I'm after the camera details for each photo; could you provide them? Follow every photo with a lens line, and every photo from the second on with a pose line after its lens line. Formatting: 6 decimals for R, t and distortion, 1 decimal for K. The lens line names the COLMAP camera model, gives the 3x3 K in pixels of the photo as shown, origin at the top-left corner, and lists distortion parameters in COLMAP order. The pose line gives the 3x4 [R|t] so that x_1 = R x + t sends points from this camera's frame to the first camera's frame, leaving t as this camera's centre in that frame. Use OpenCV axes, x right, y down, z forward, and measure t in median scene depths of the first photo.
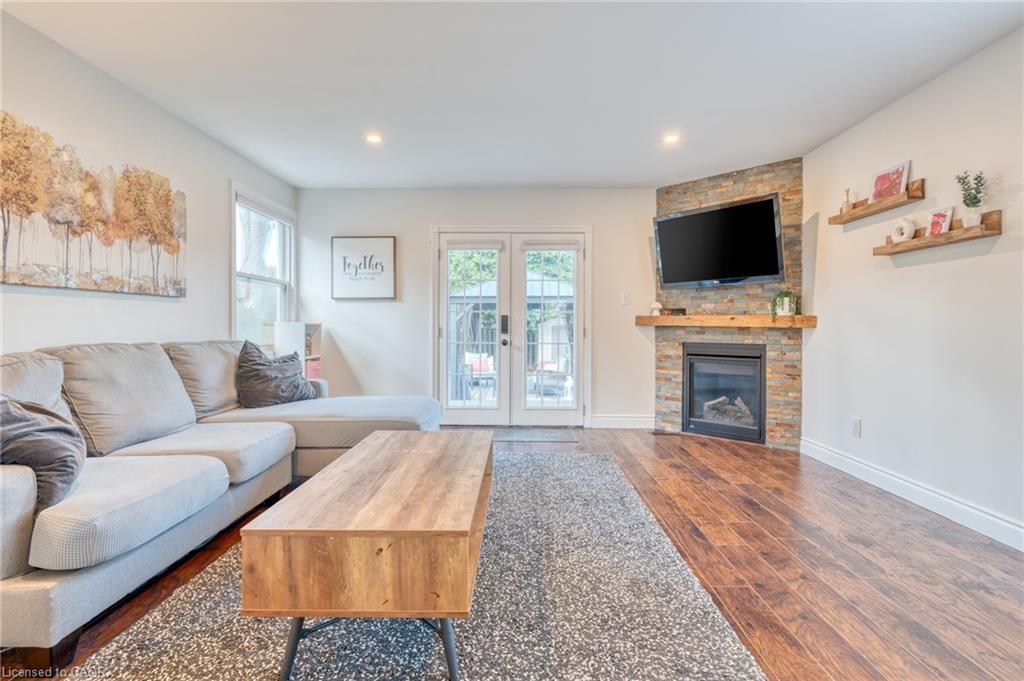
lens RADIAL K [[494.4, 0, 523.9], [0, 494.4, 329.6], [0, 0, 1]] dist [-0.003544, 0.001174]
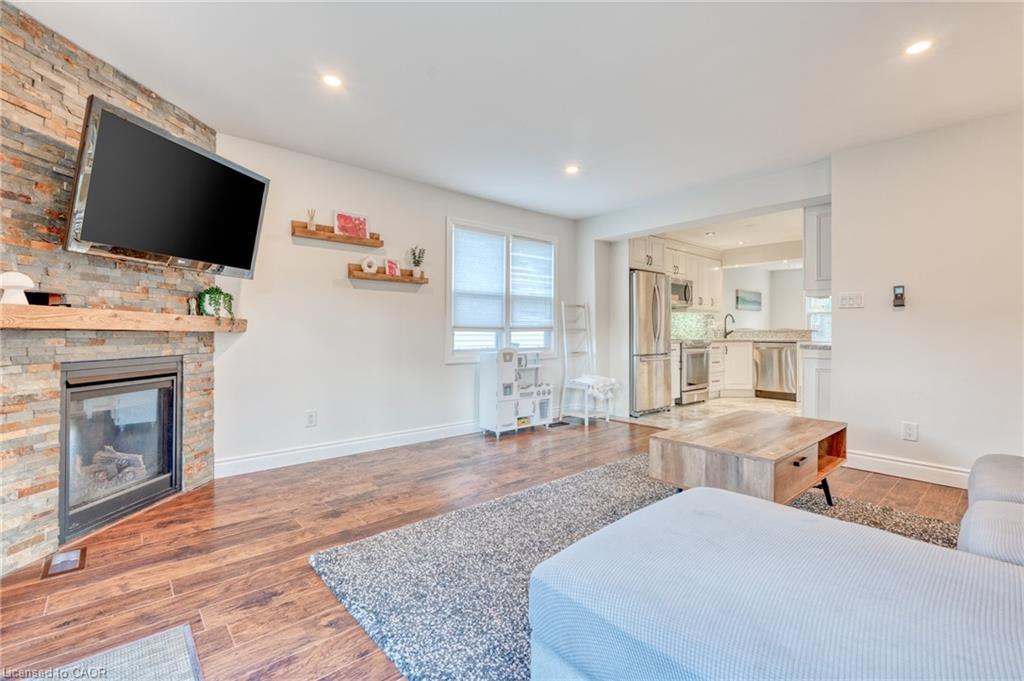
lens RADIAL K [[448.5, 0, 515.9], [0, 448.5, 330.3], [0, 0, 1]] dist [-0.004165, 0.000604]
pose [[-0.654615, -0.002533, 0.755958, -0.381330], [-0.001162, 0.999997, 0.002344, -0.009854], [-0.755961, 0.000656, -0.654616, 1.181991]]
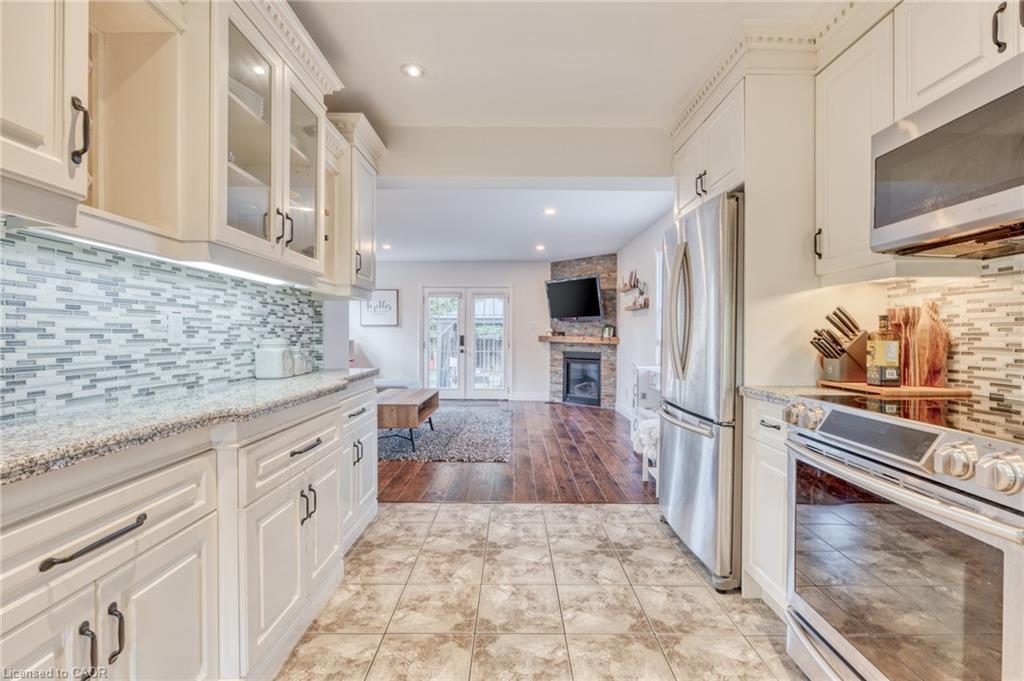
lens RADIAL K [[464.3, 0, 539.2], [0, 464.3, 337.8], [0, 0, 1]] dist [-0.002252, -0.000181]
pose [[0.999179, 0.003147, 0.040389, 0.210578], [-0.003128, 0.999995, -0.000548, -0.026136], [-0.040390, 0.000421, 0.999184, -0.803144]]
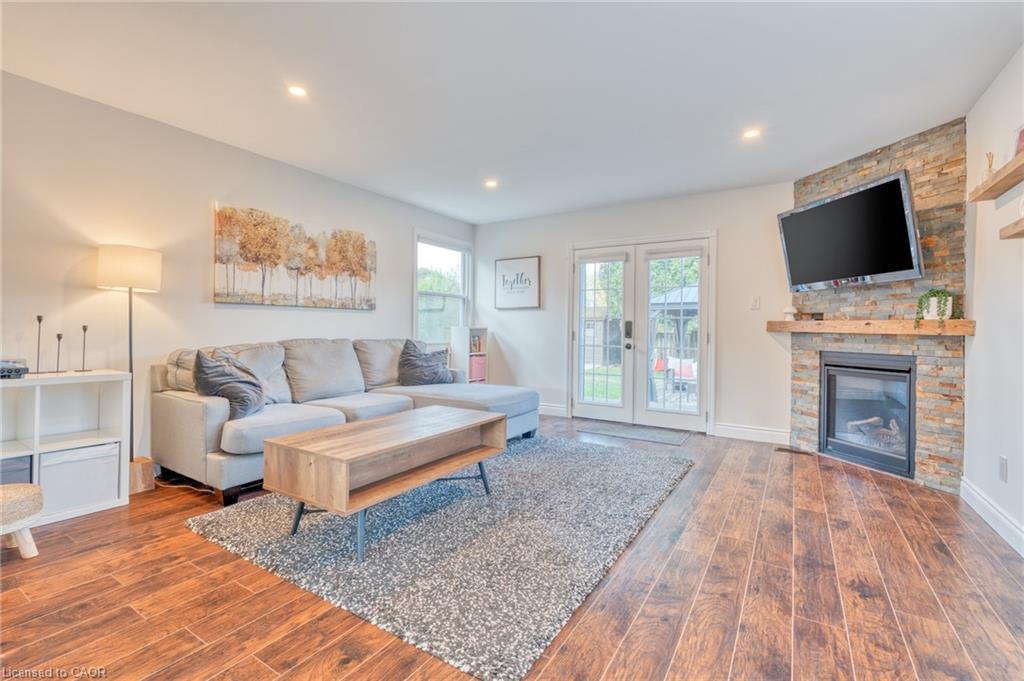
lens RADIAL K [[464.3, 0, 518.8], [0, 464.3, 331.1], [0, 0, 1]] dist [-0.002252, -0.000181]
pose [[0.850994, 0.007863, -0.525117, 0.371921], [-0.012347, 0.999911, -0.005037, 0.001462], [0.525030, 0.010770, 0.851015, 0.014295]]
